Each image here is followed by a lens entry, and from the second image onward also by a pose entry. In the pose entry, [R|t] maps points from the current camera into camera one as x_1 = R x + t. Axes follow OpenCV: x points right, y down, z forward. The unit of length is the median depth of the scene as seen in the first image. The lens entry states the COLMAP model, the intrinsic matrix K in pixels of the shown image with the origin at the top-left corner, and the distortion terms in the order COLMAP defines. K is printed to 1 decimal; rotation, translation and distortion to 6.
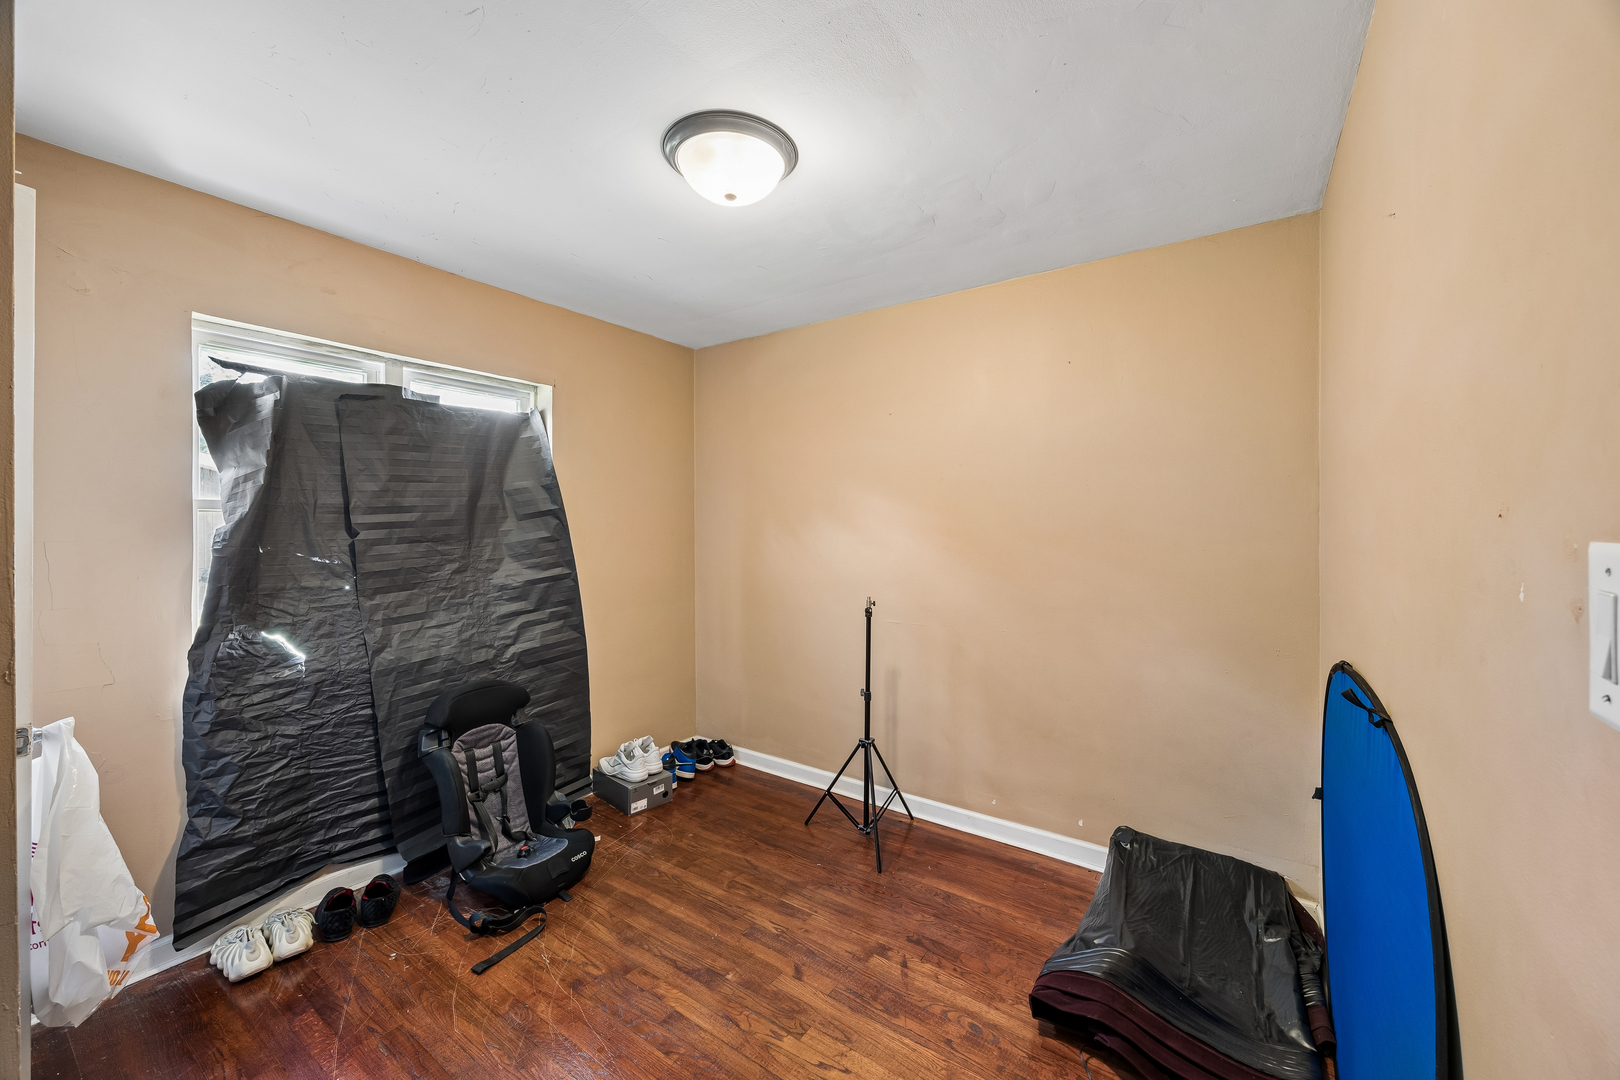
lens RADIAL K [[611.9, 0, 810.3], [0, 611.9, 536.0], [0, 0, 1]] dist [0.000731, 0.000091]
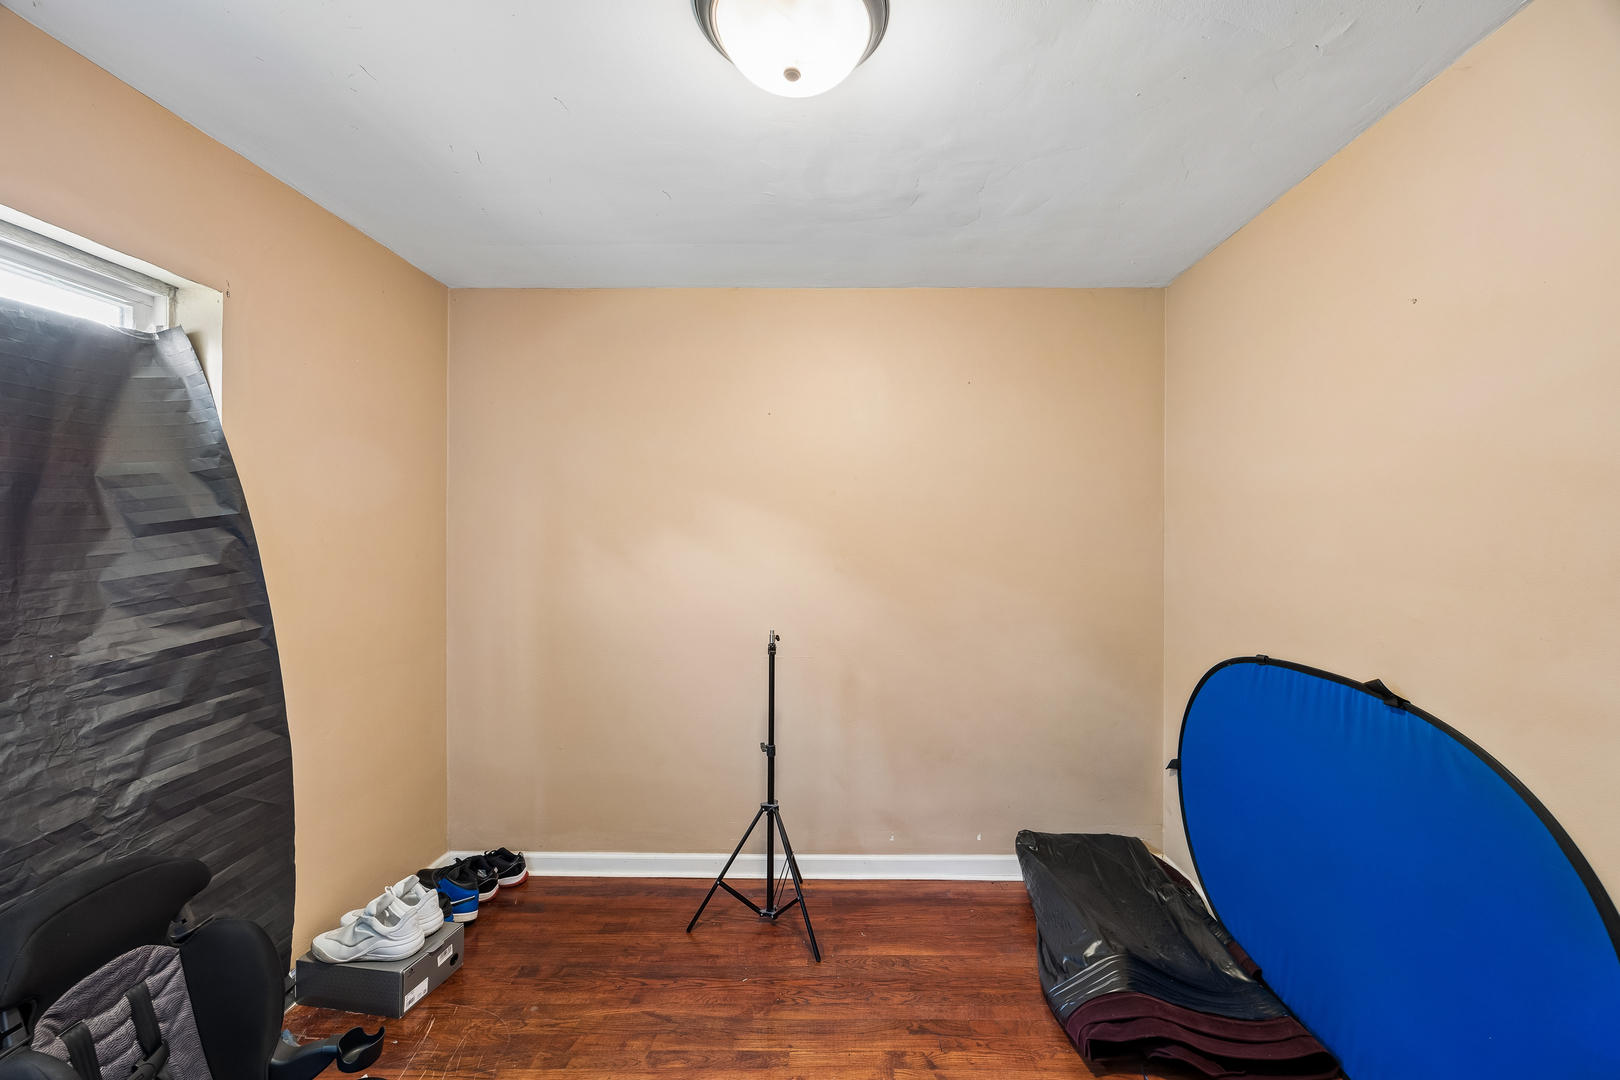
lens RADIAL K [[624.9, 0, 808.4], [0, 624.9, 544.5], [0, 0, 1]] dist [0.000070, -0.000128]
pose [[0.827374, -0.002599, 0.561645, -0.314631], [0.009495, 0.999911, -0.009359, -0.007942], [-0.561571, 0.013076, 0.827325, 0.249959]]
